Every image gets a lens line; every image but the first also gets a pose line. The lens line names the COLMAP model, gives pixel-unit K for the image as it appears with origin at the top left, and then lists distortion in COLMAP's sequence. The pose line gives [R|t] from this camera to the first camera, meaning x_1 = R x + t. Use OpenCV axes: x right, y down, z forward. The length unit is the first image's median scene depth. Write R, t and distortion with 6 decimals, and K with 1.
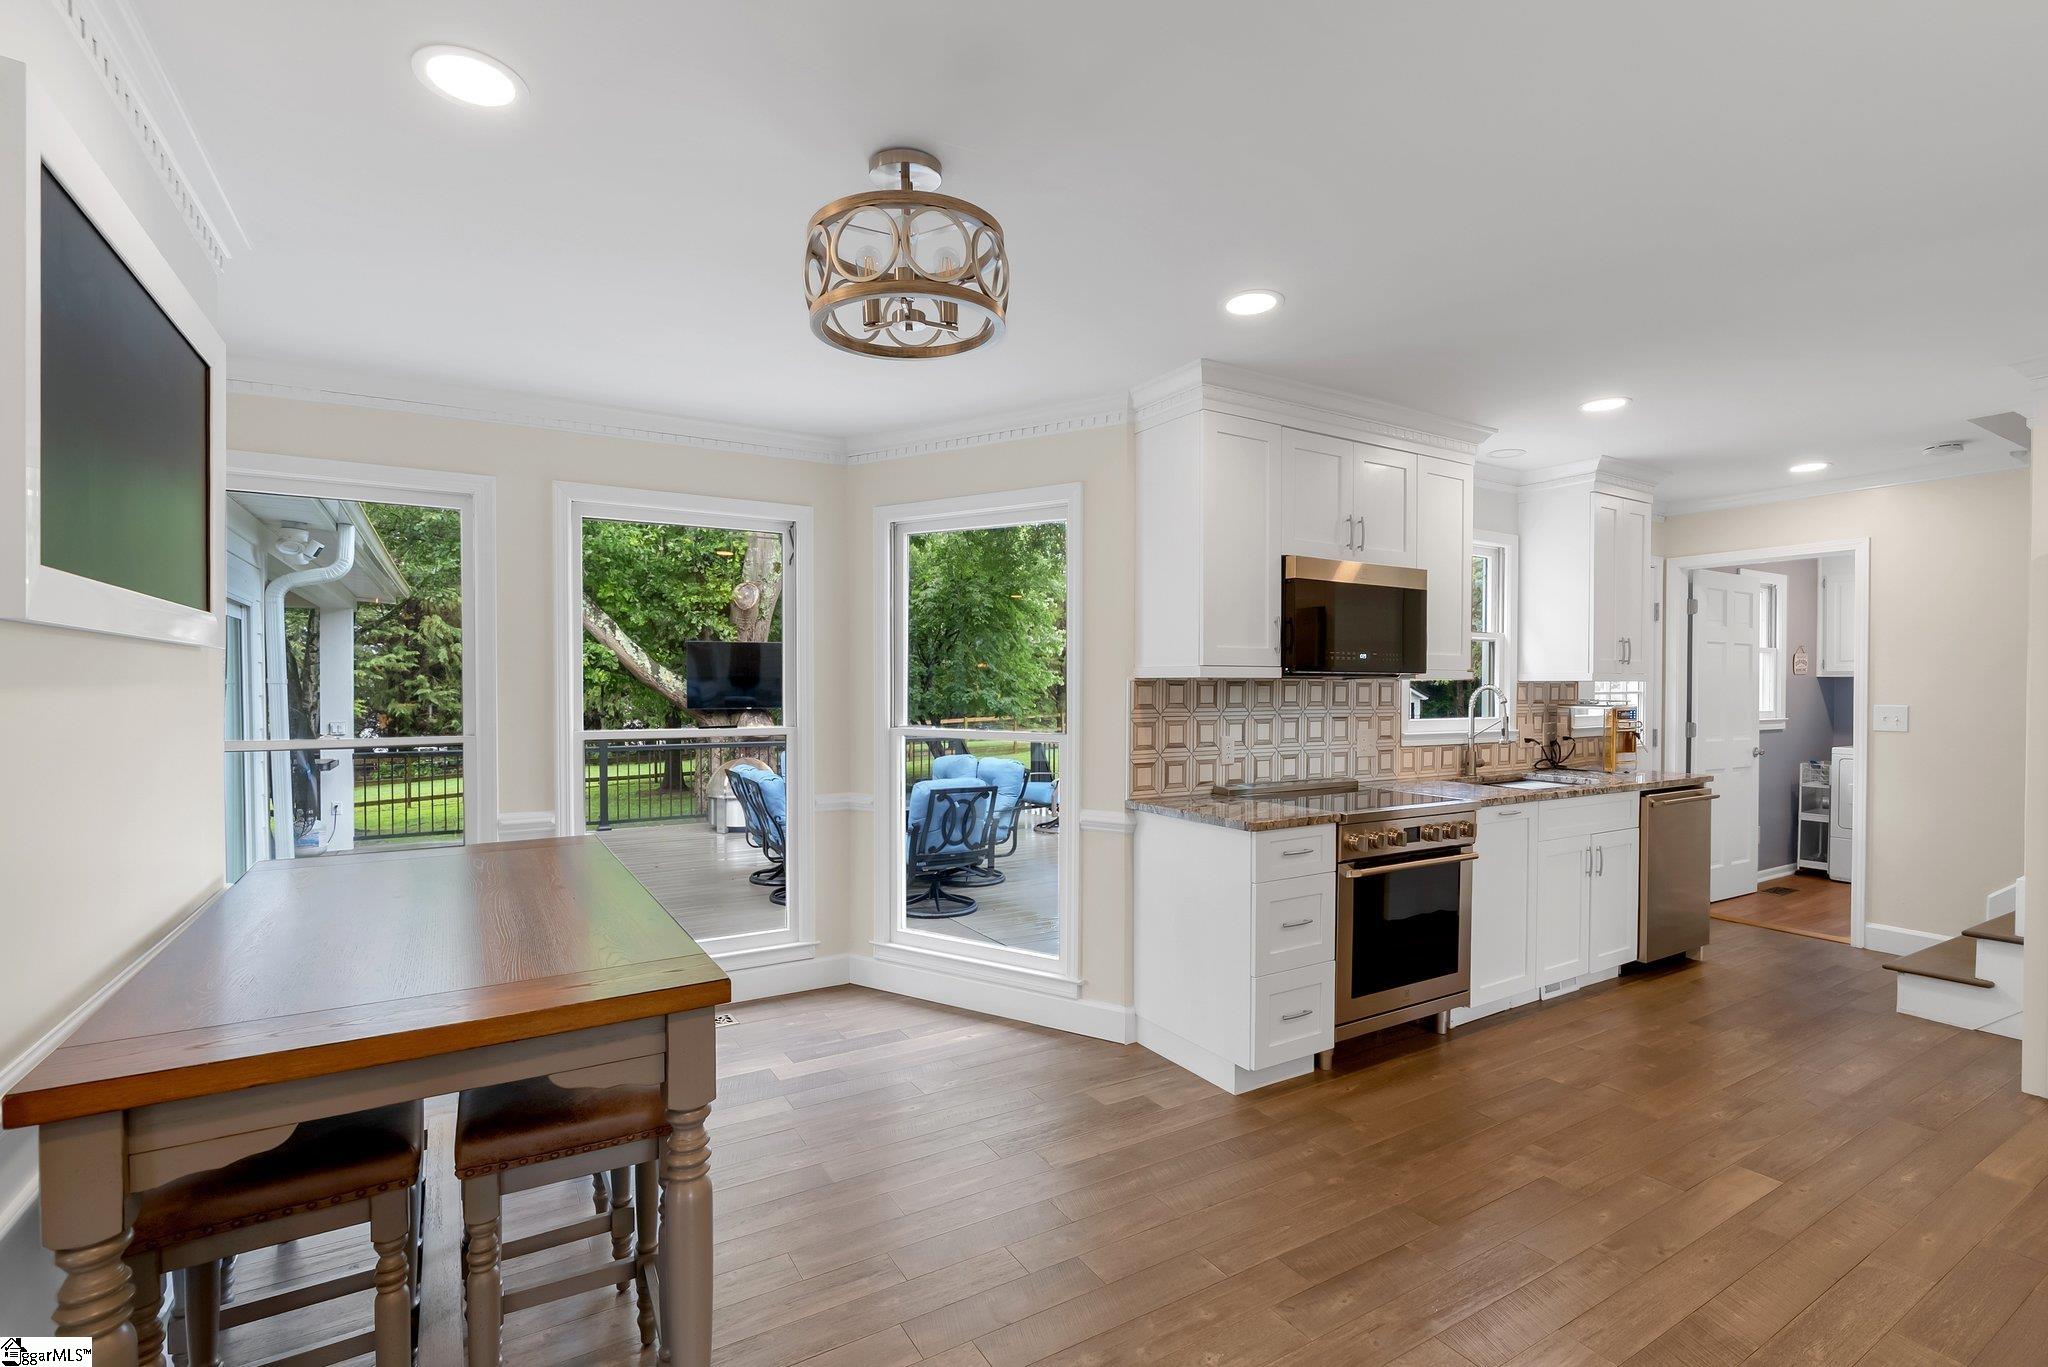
lens RADIAL K [[928.2, 0, 1024.0], [0, 928.2, 683.5], [0, 0, 1]] dist [-0.002158, 0.000320]
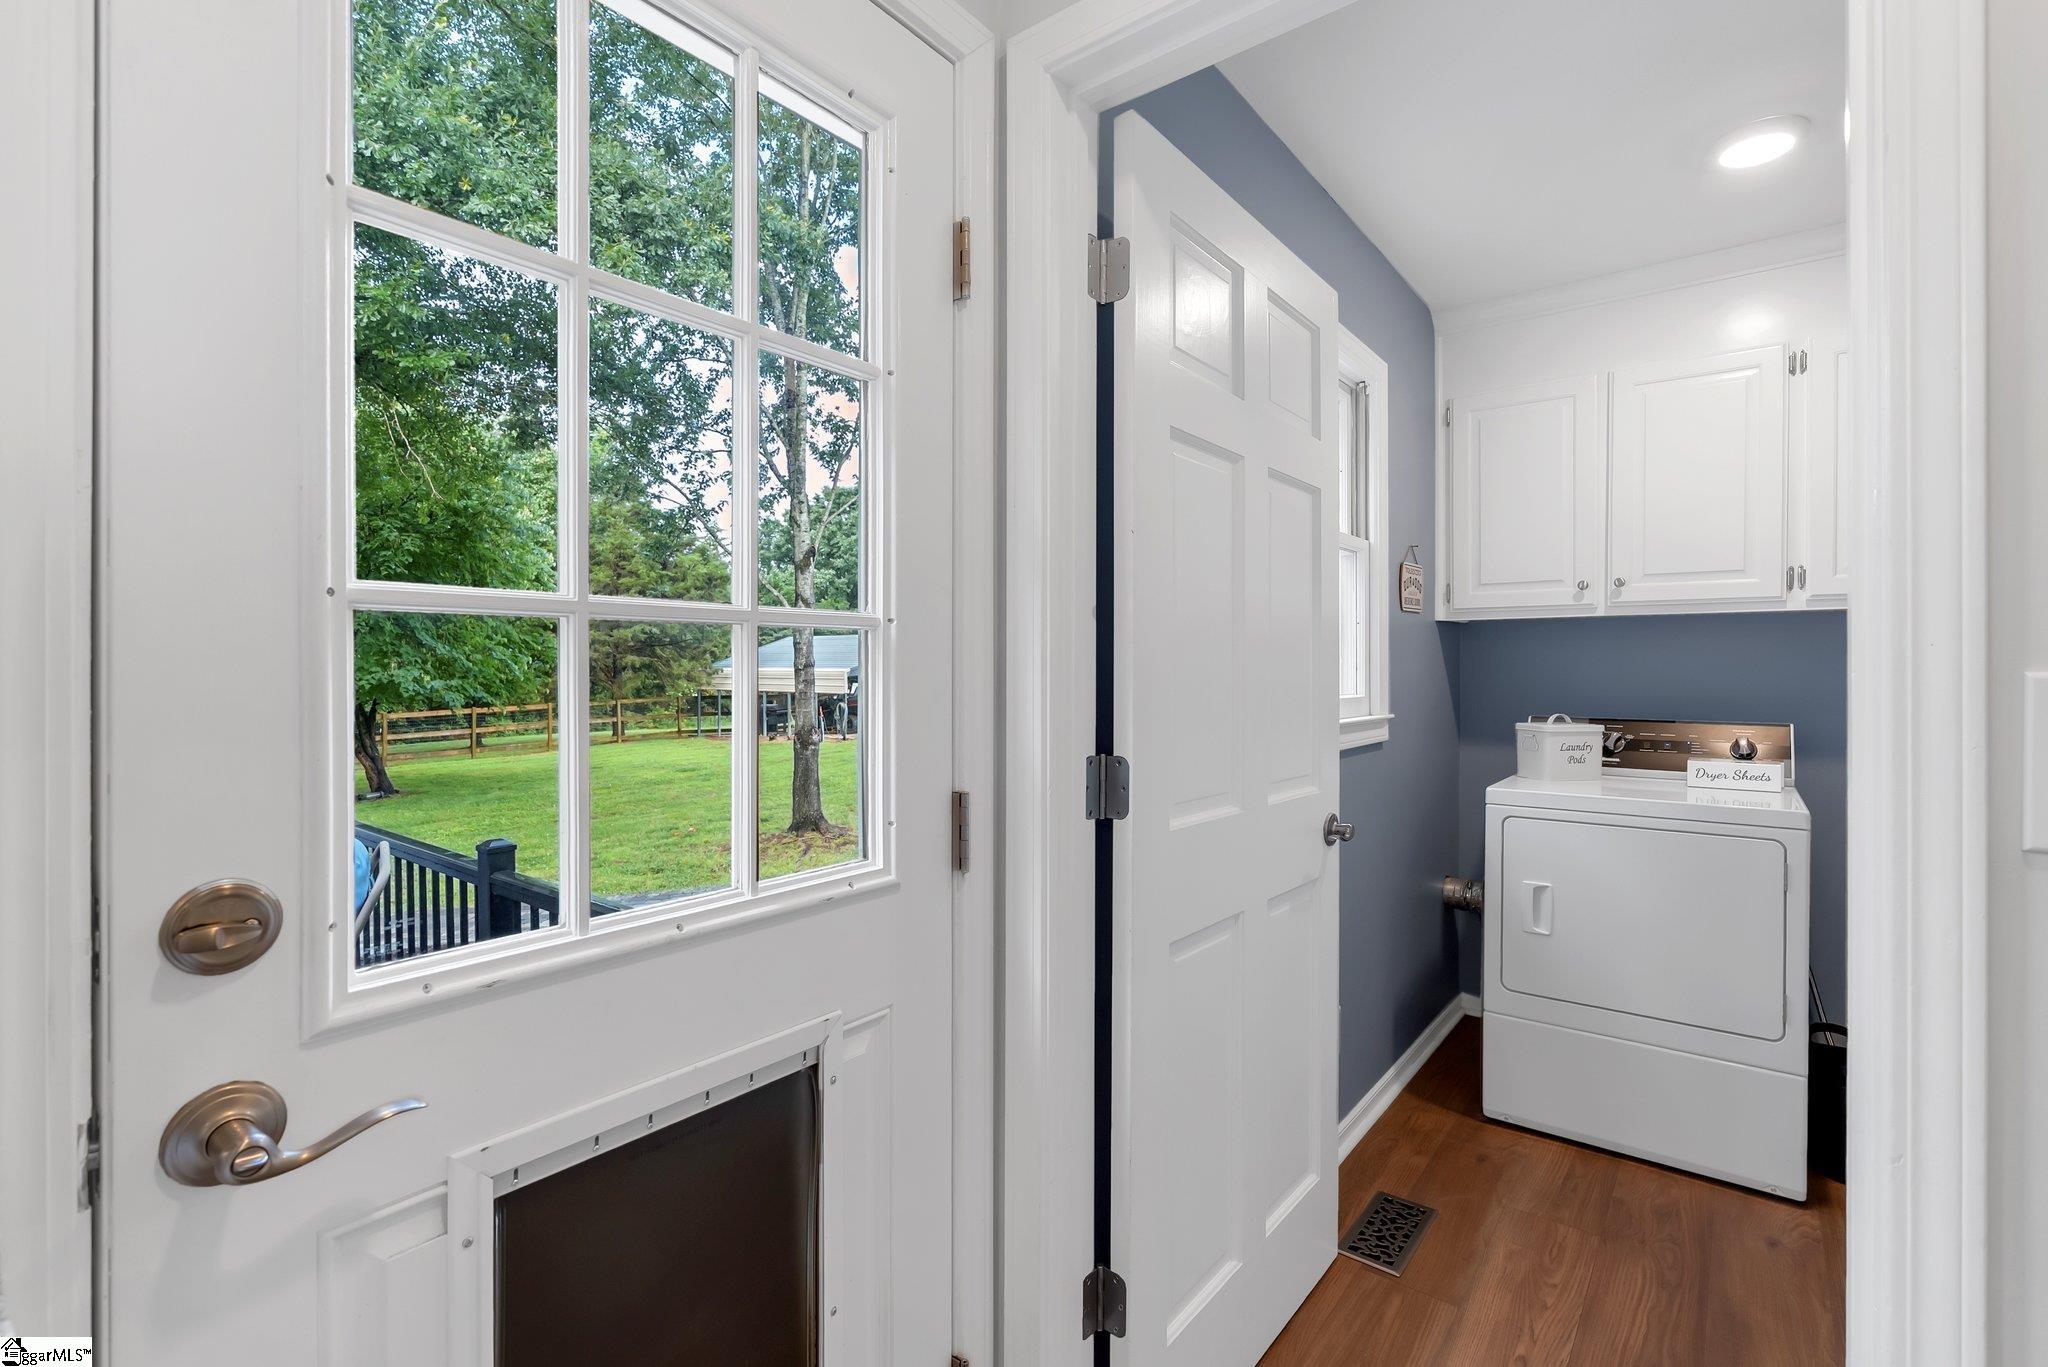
lens RADIAL K [[928.2, 0, 1024.0], [0, 928.2, 683.5], [0, 0, 1]] dist [-0.002158, 0.000320]
pose [[0.936183, -0.009183, 0.351392, 0.527823], [0.002613, 0.999813, 0.019165, 0.015819], [-0.351503, -0.017024, 0.936032, 0.673562]]
